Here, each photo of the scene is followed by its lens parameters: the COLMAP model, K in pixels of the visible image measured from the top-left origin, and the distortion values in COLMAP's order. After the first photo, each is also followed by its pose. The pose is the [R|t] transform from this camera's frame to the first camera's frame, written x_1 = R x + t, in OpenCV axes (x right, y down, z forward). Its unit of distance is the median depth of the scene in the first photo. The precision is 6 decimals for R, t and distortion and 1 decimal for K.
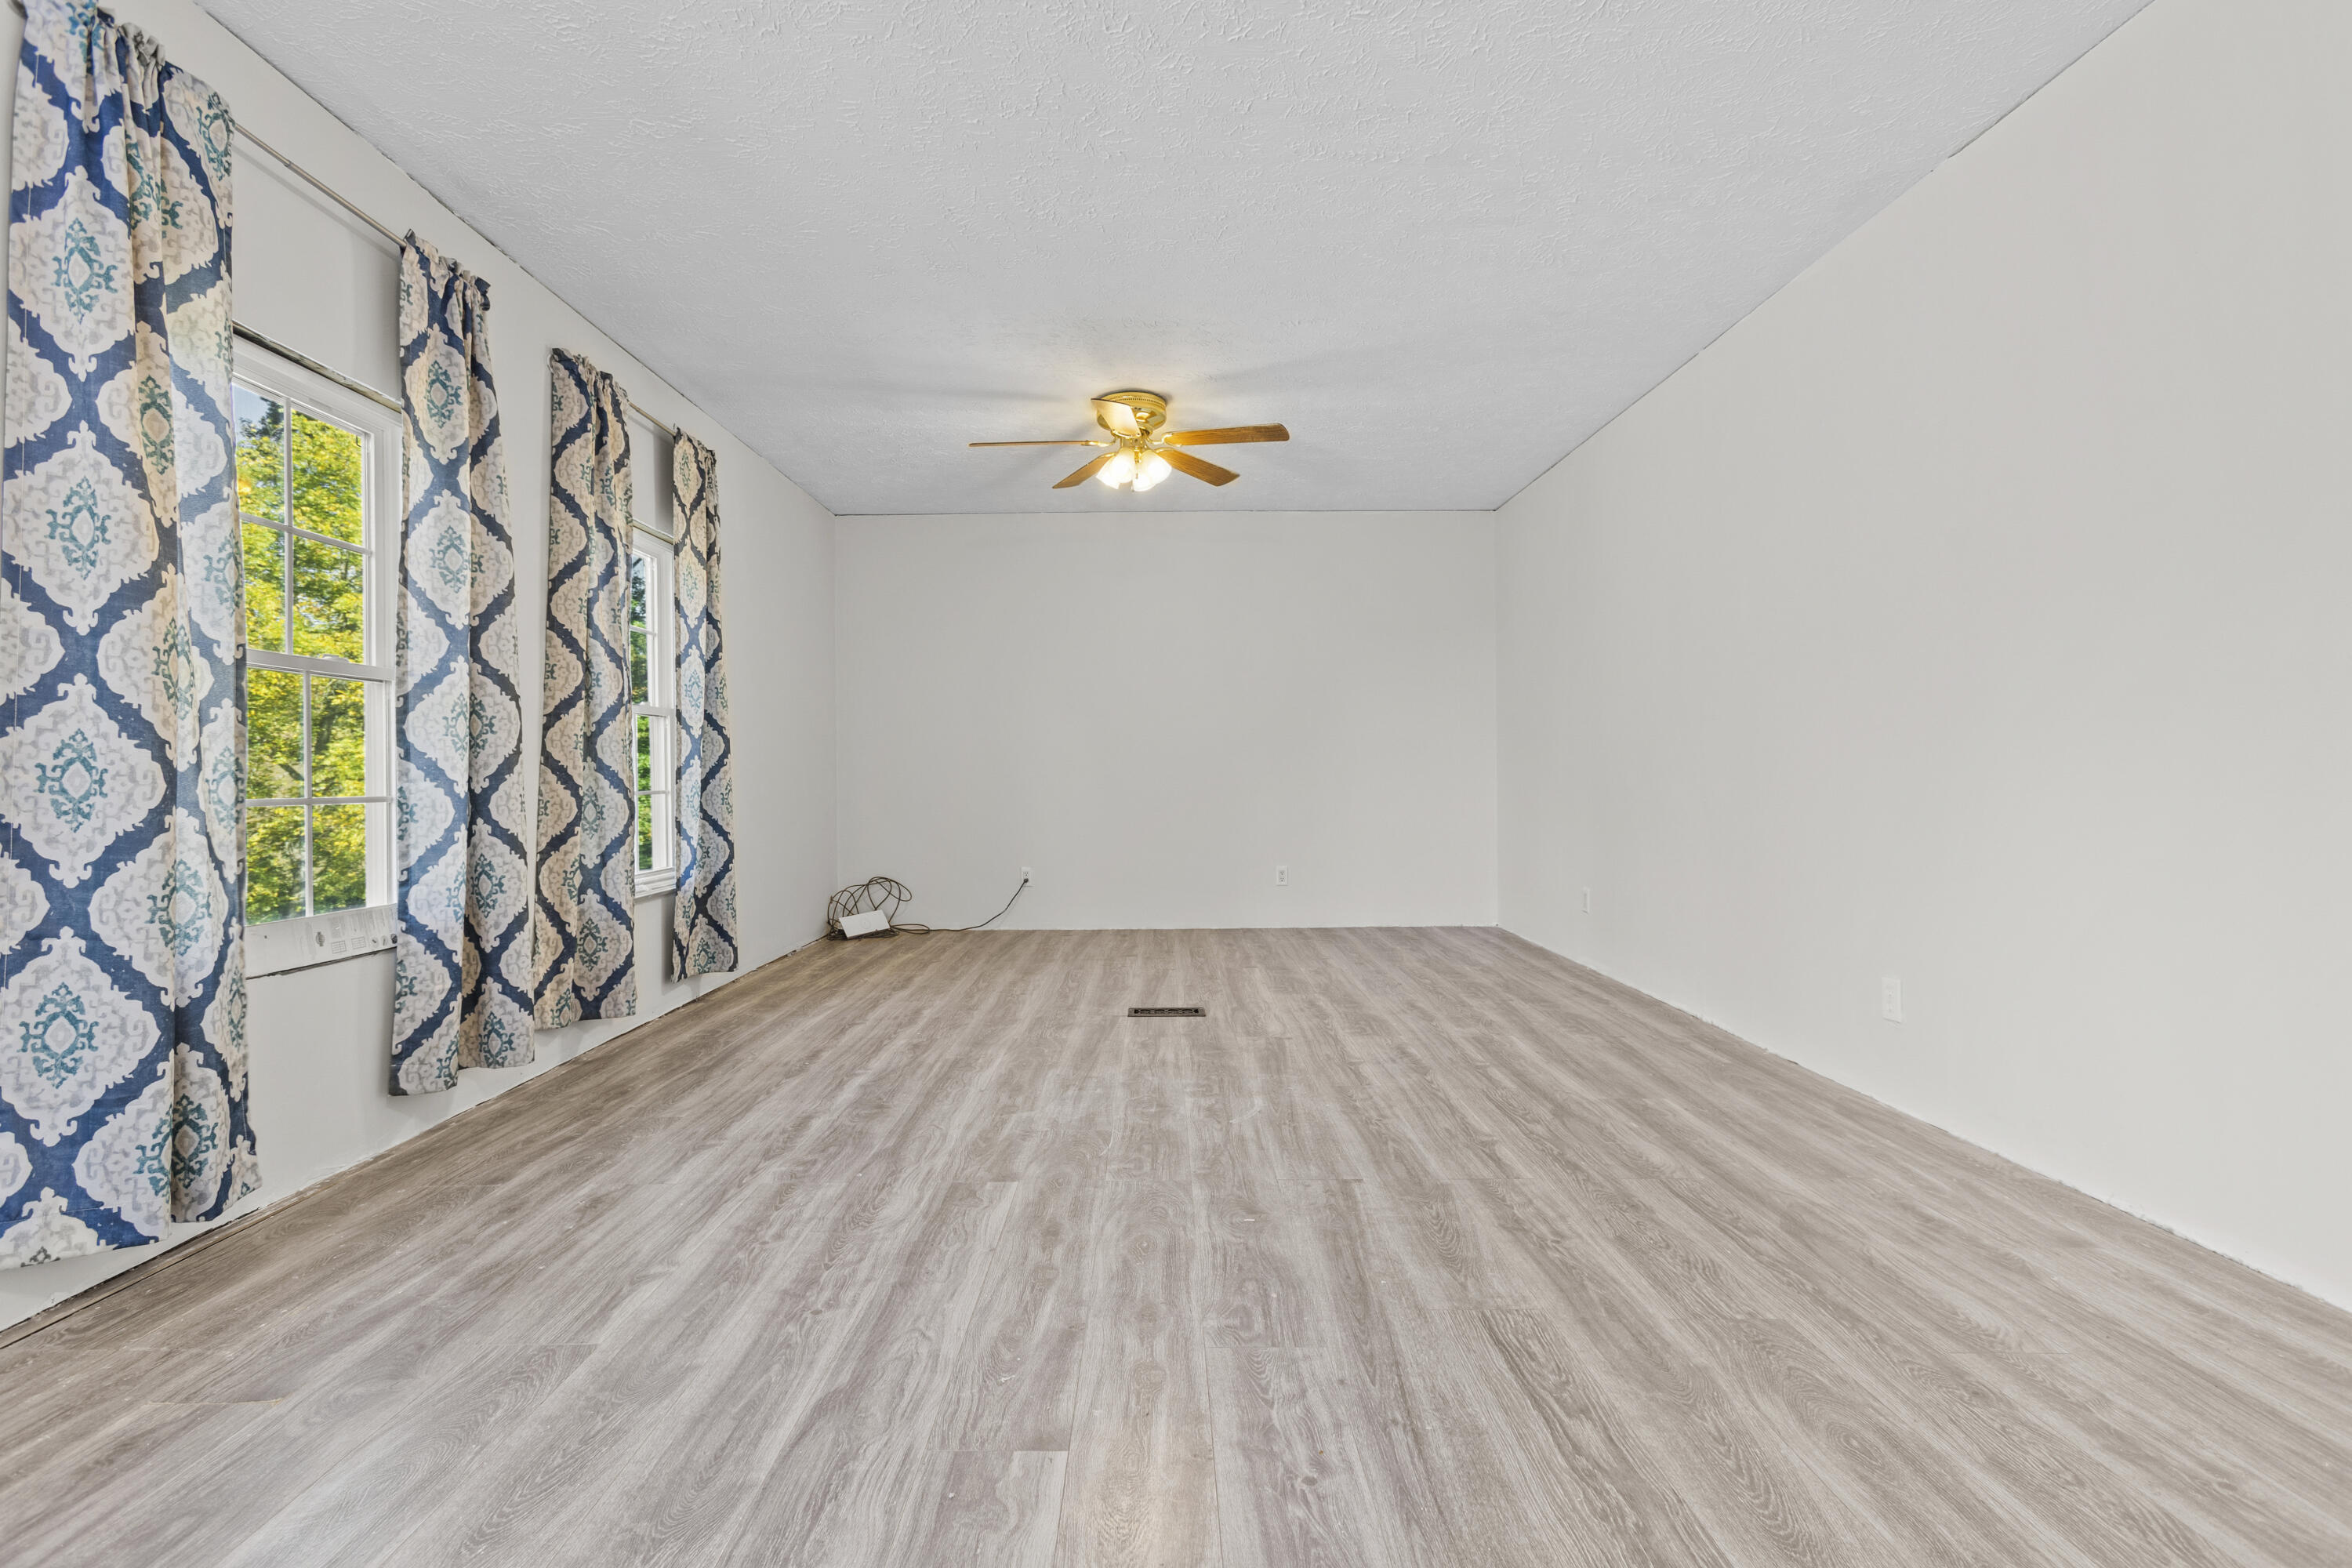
lens RADIAL K [[1054.7, 0, 1166.8], [0, 1054.7, 773.7], [0, 0, 1]] dist [-0.005381, 0.001017]
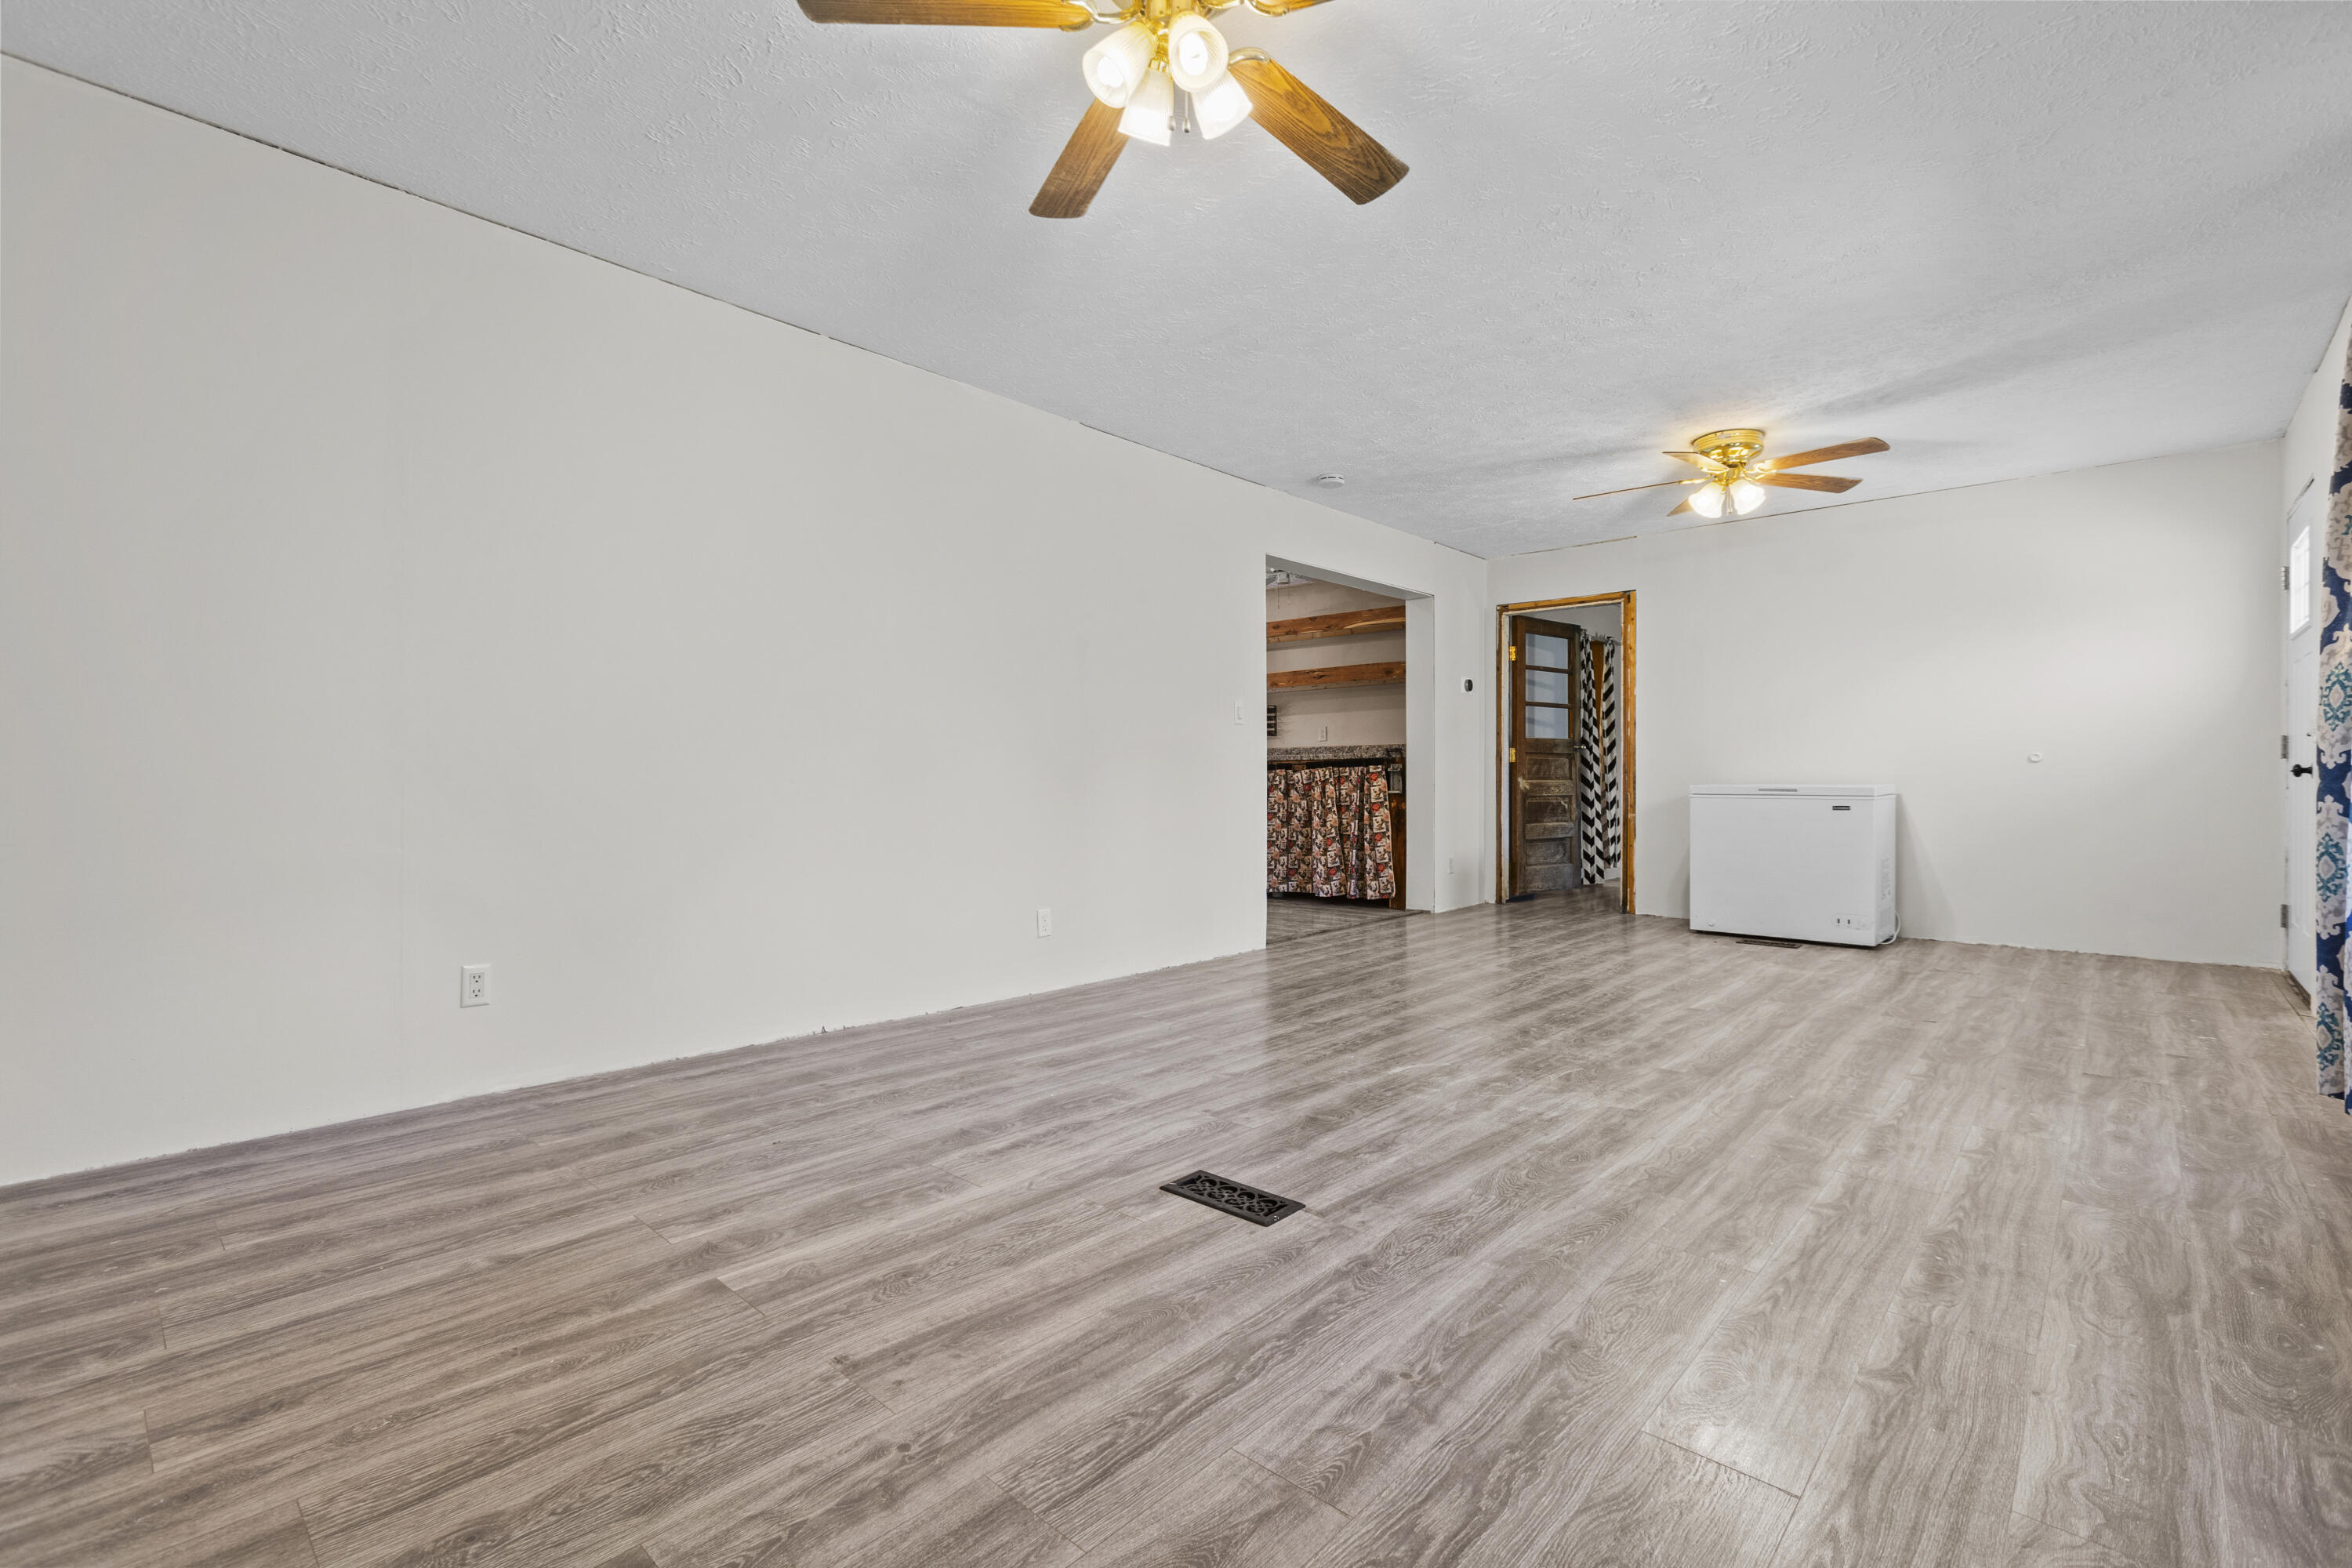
lens RADIAL K [[1054.7, 0, 1171.7], [0, 1054.7, 779.6], [0, 0, 1]] dist [-0.005381, 0.001017]
pose [[-0.735455, 0.007807, 0.677529, -0.531338], [0.002864, 0.999961, -0.008414, 0.017041], [-0.677568, -0.004247, -0.735448, 2.142130]]
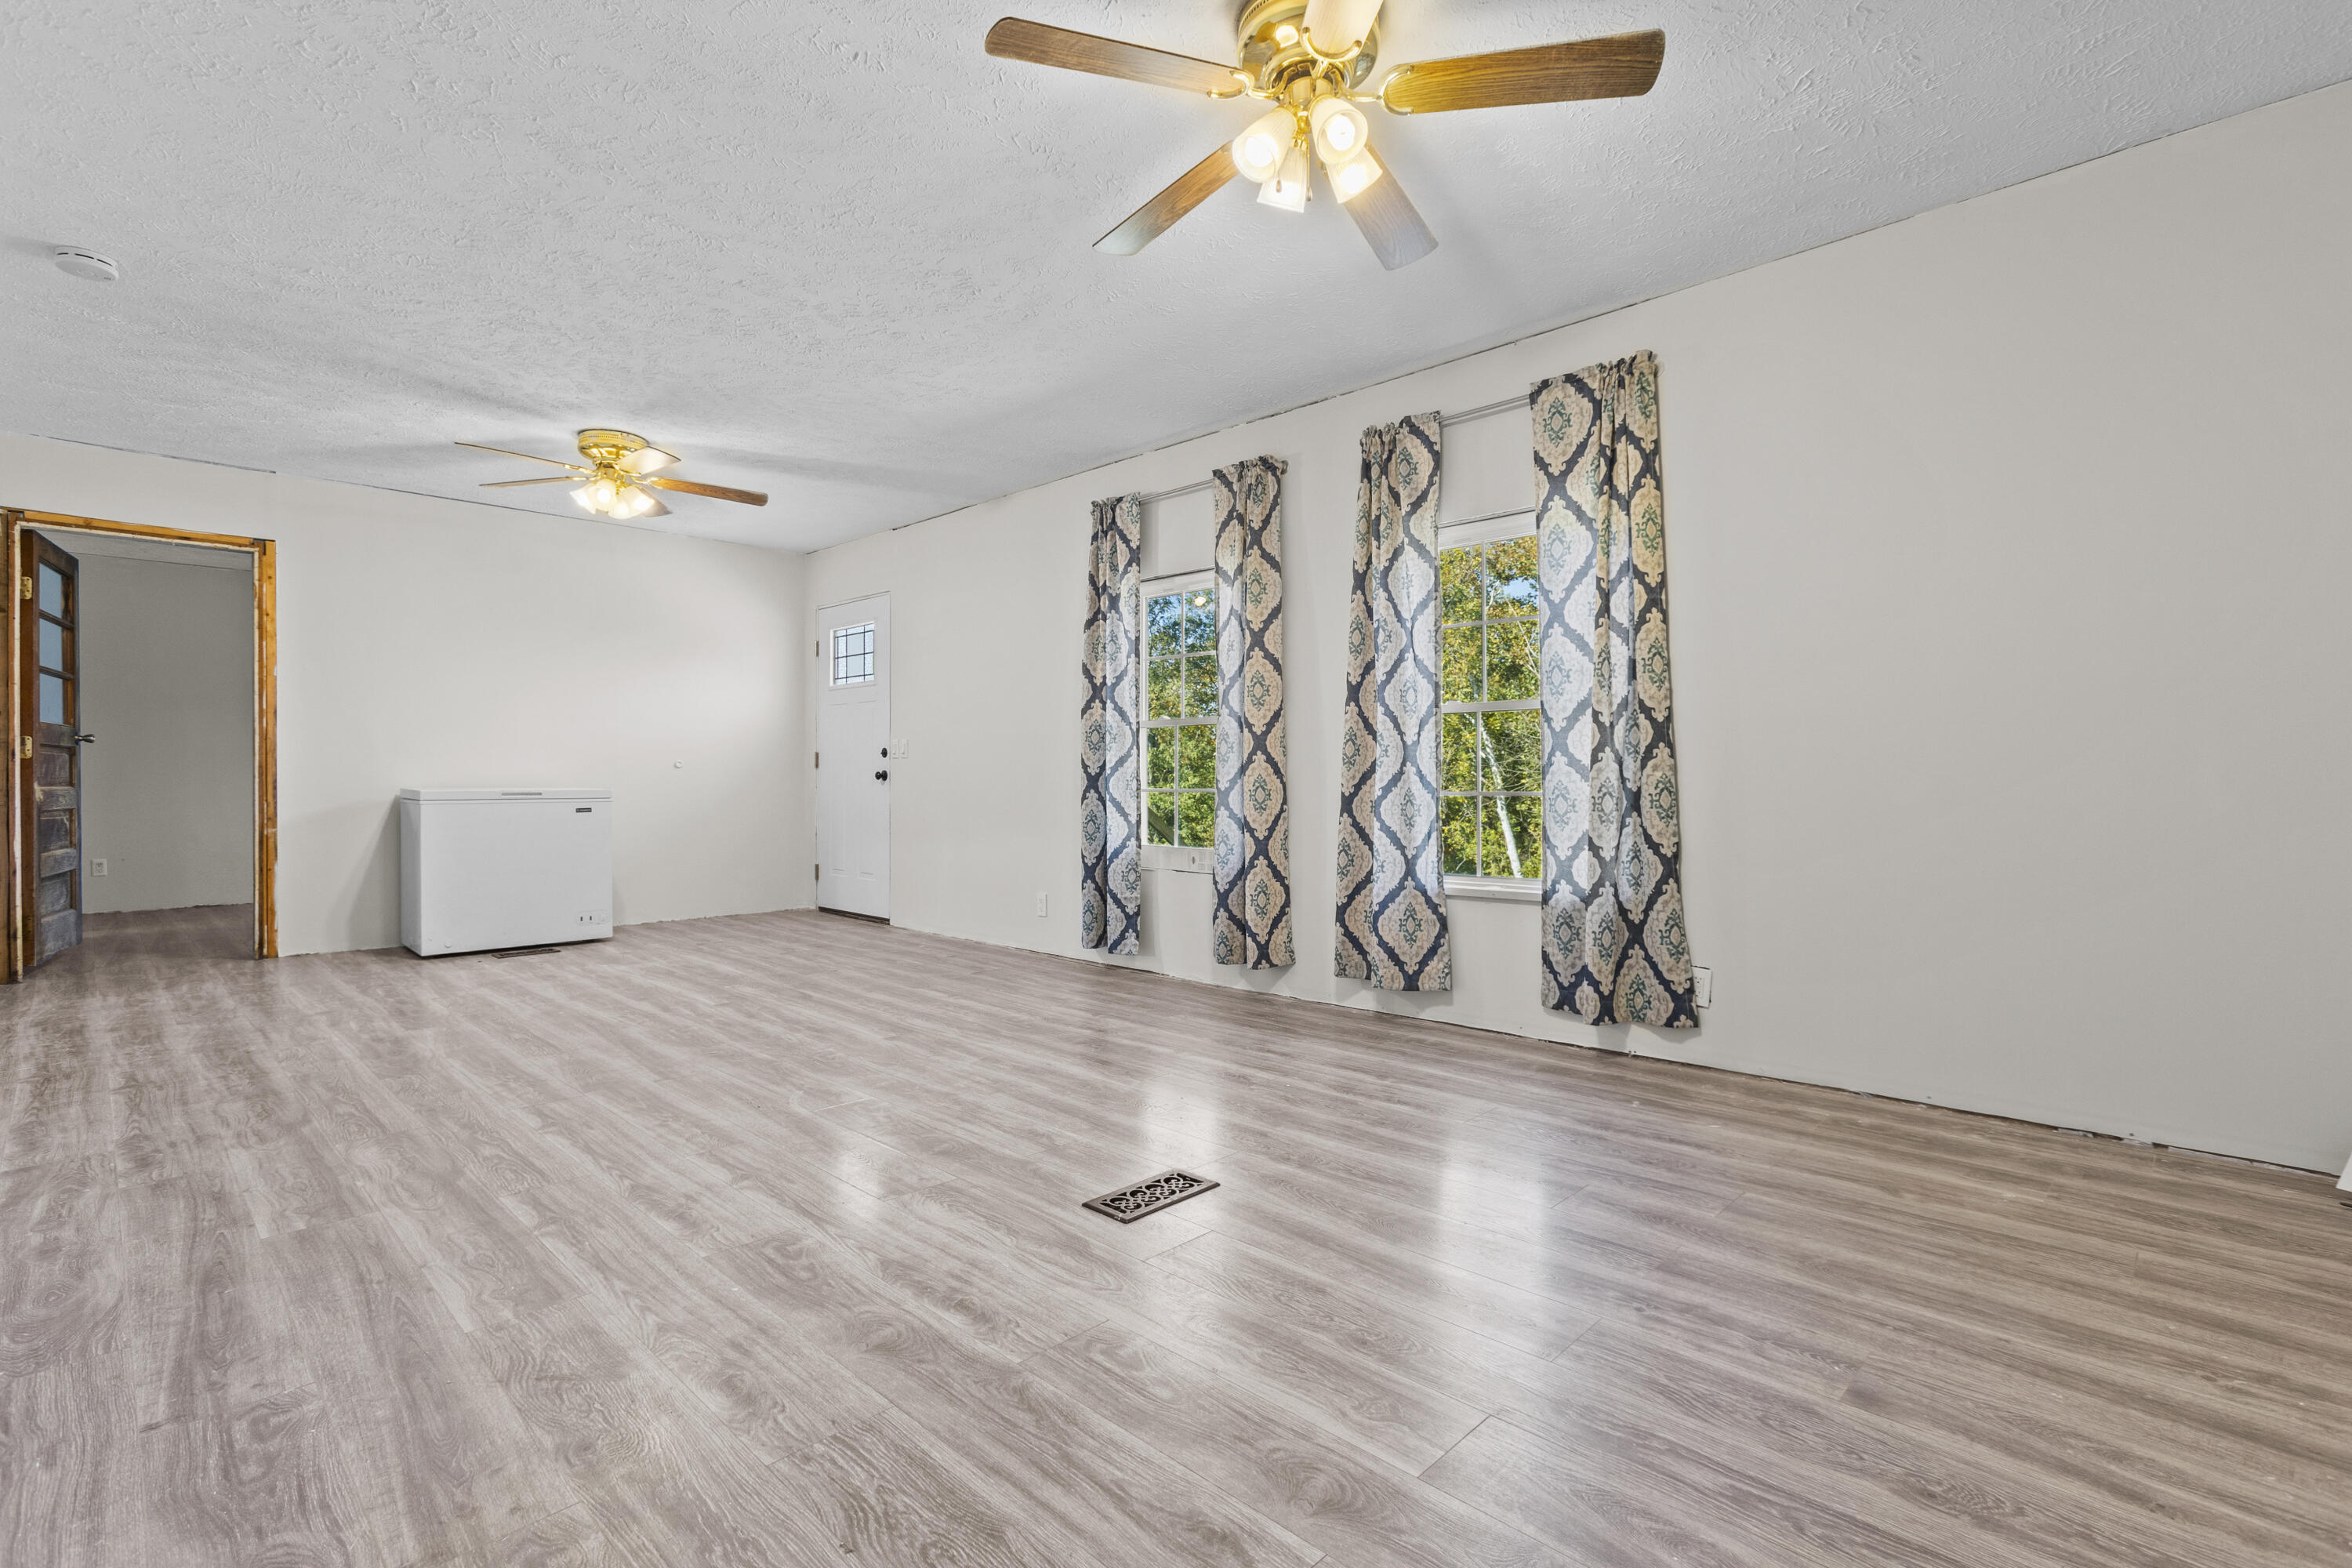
lens RADIAL K [[1054.7, 0, 1159.9], [0, 1054.7, 819.3], [0, 0, 1]] dist [-0.005381, 0.001017]
pose [[-0.701972, 0.033902, -0.711398, 0.592106], [0.009658, 0.999228, 0.038089, 0.004264], [0.712139, 0.019867, -0.701757, 2.093156]]
